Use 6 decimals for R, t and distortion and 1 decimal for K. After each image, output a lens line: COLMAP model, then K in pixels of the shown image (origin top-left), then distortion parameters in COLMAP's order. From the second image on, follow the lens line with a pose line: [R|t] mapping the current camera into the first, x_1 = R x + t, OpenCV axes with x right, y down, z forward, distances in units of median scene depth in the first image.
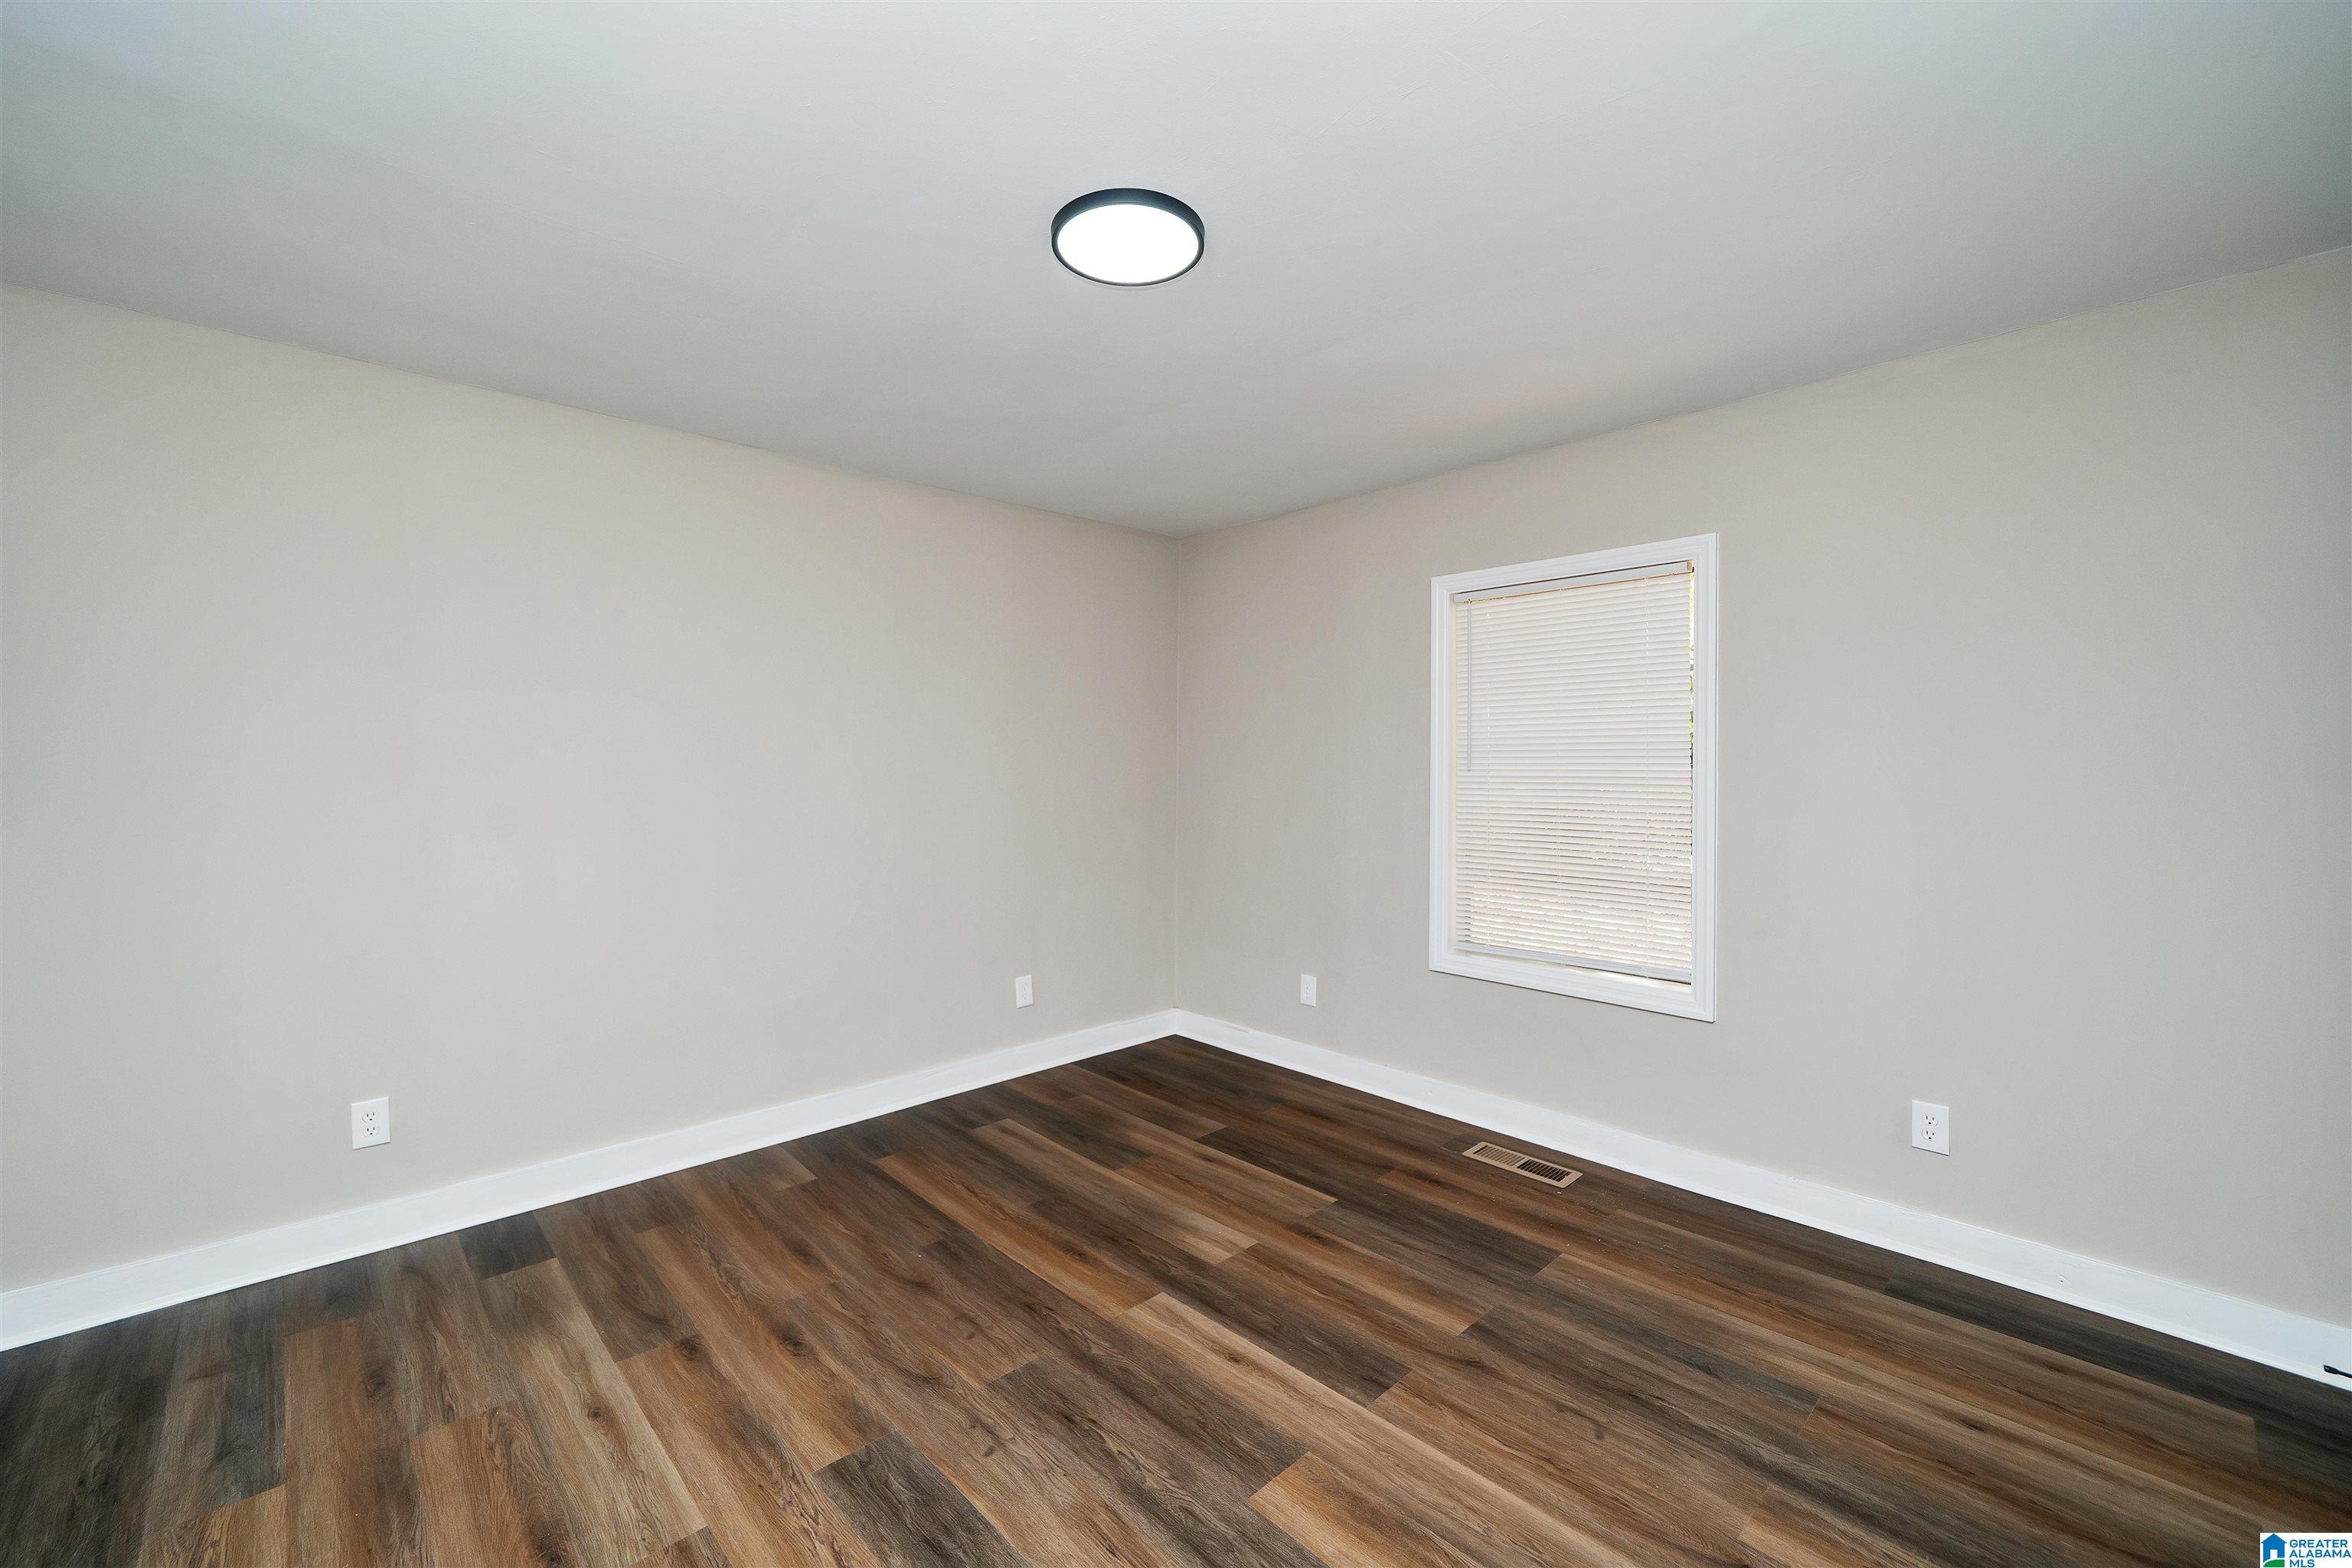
lens RADIAL K [[966.2, 0, 1176.0], [0, 966.2, 784.0], [0, 0, 1]] dist [-0.001385, -0.000115]
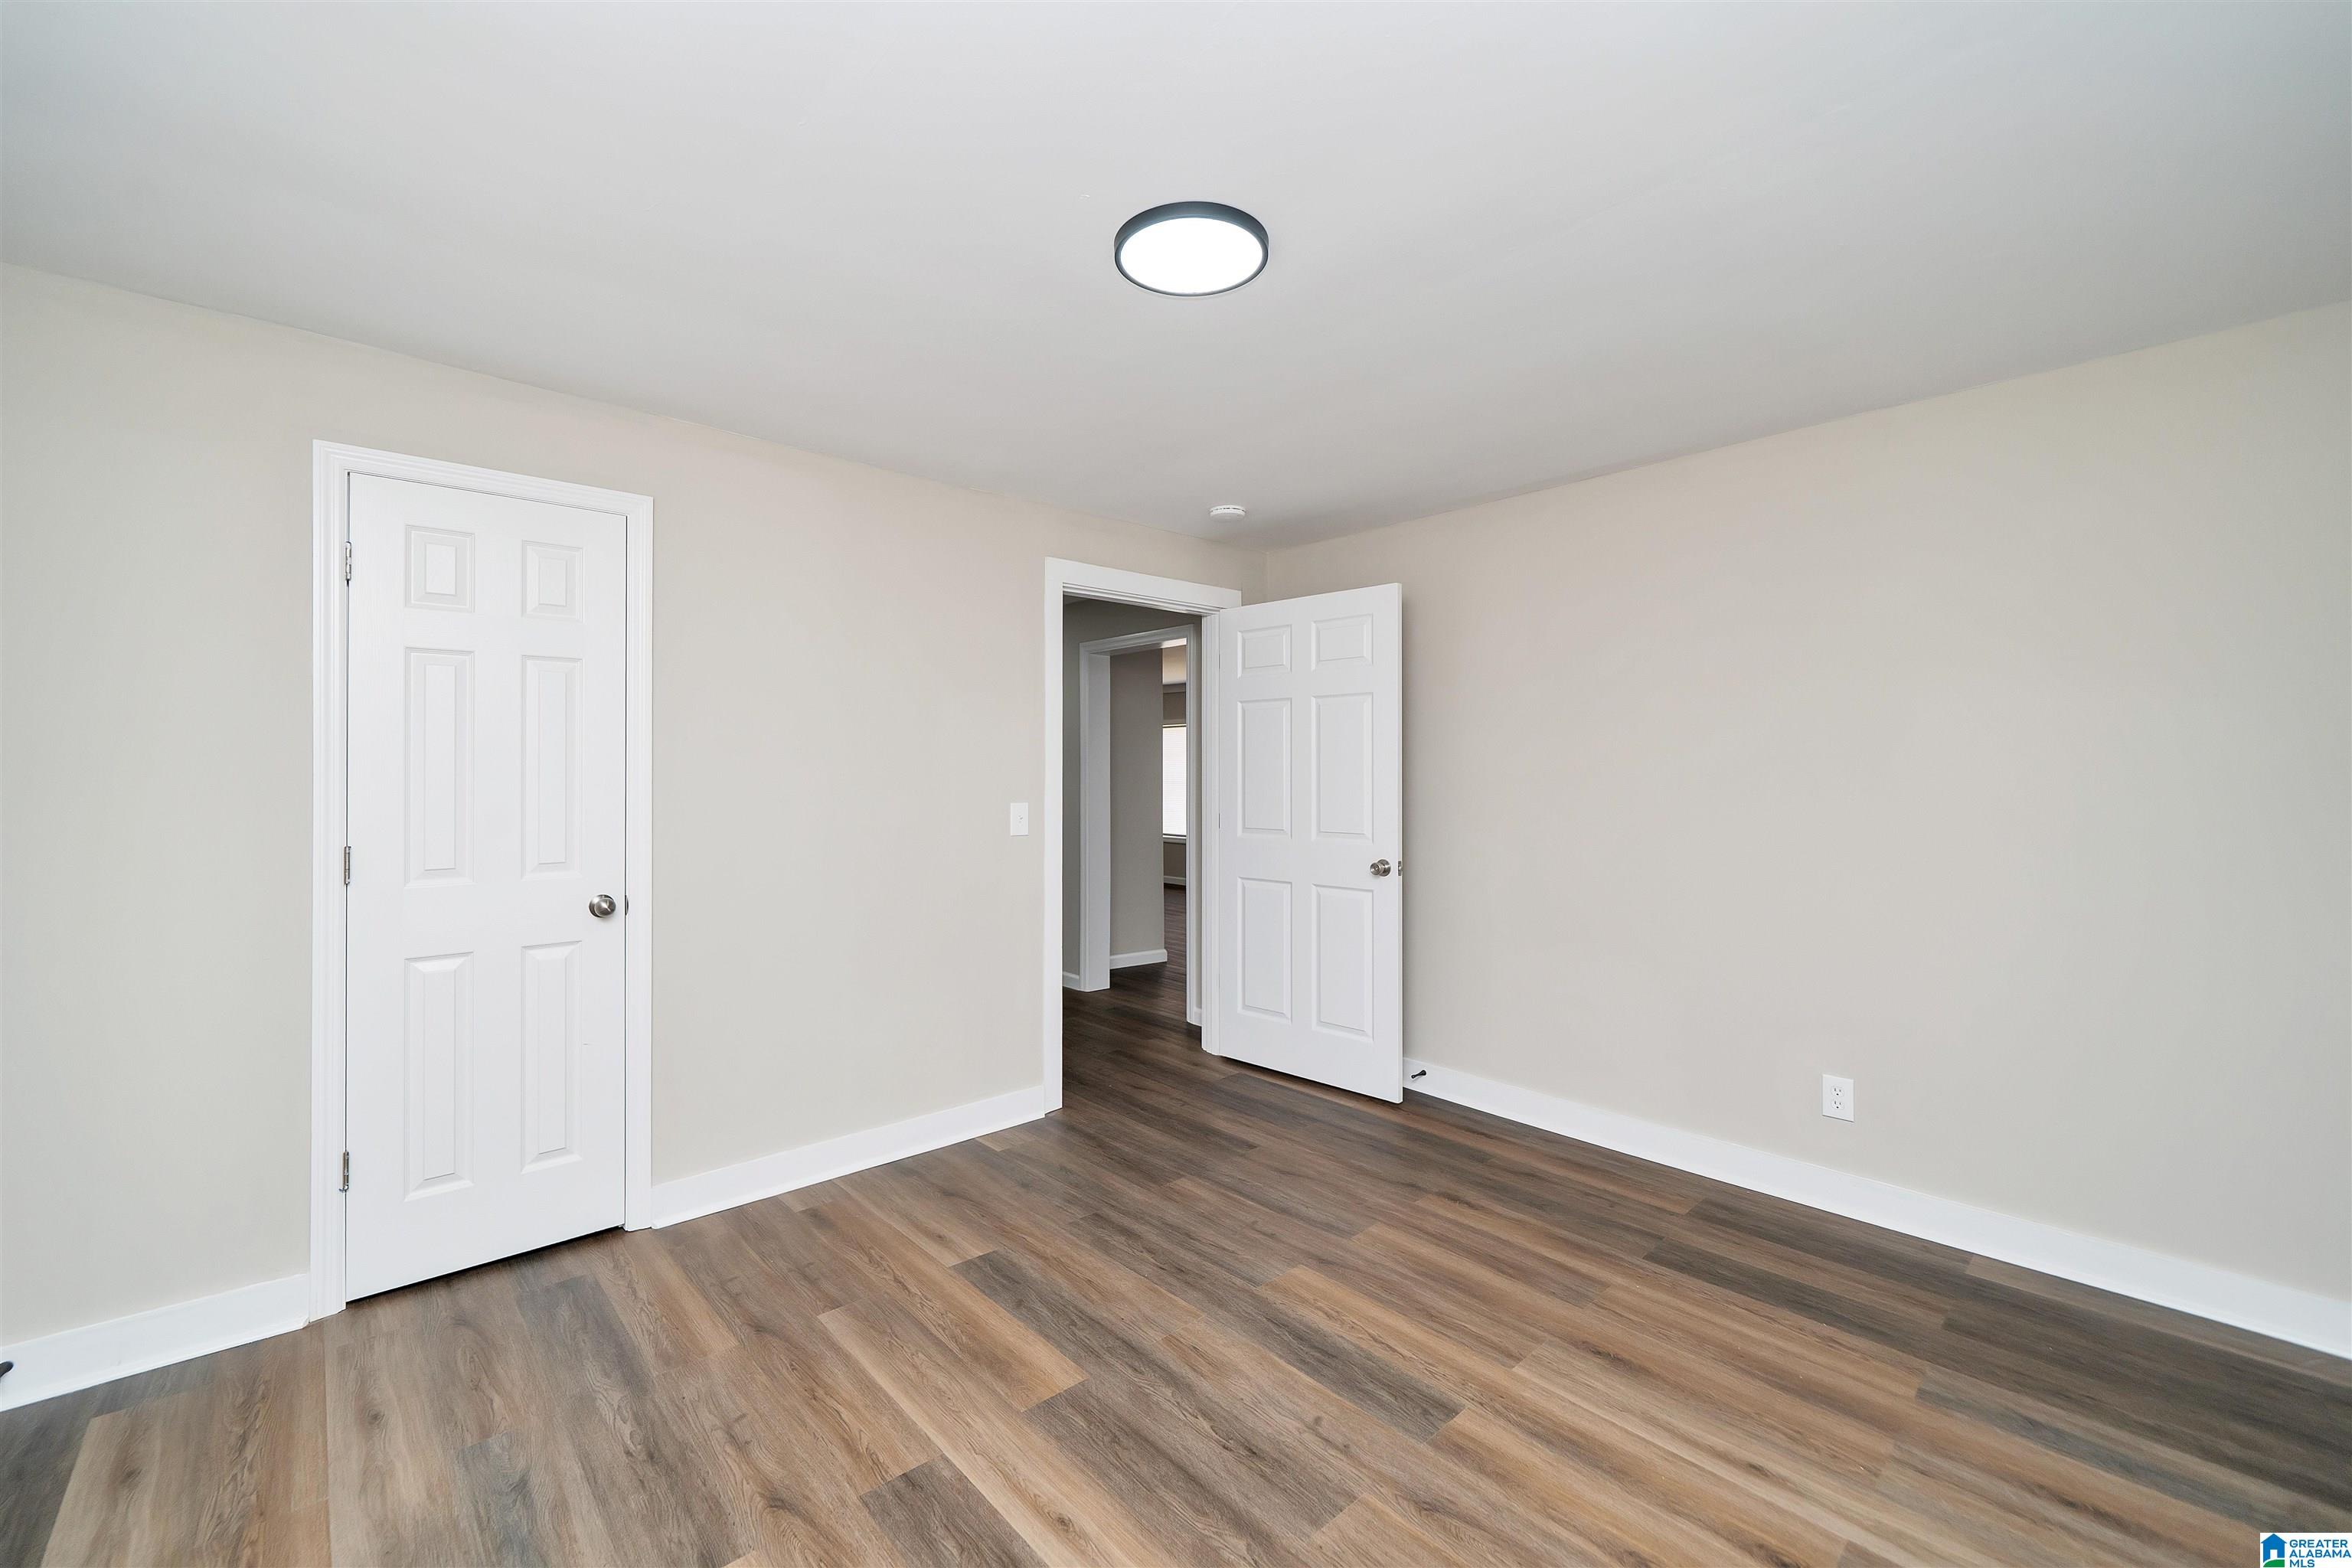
lens RADIAL K [[966.2, 0, 1176.0], [0, 966.2, 784.0], [0, 0, 1]] dist [-0.001385, -0.000115]
pose [[-0.999911, 0.001436, 0.013266, -0.049417], [0.001843, 0.999527, 0.030714, -0.045713], [-0.013216, 0.030735, -0.999440, 1.984698]]
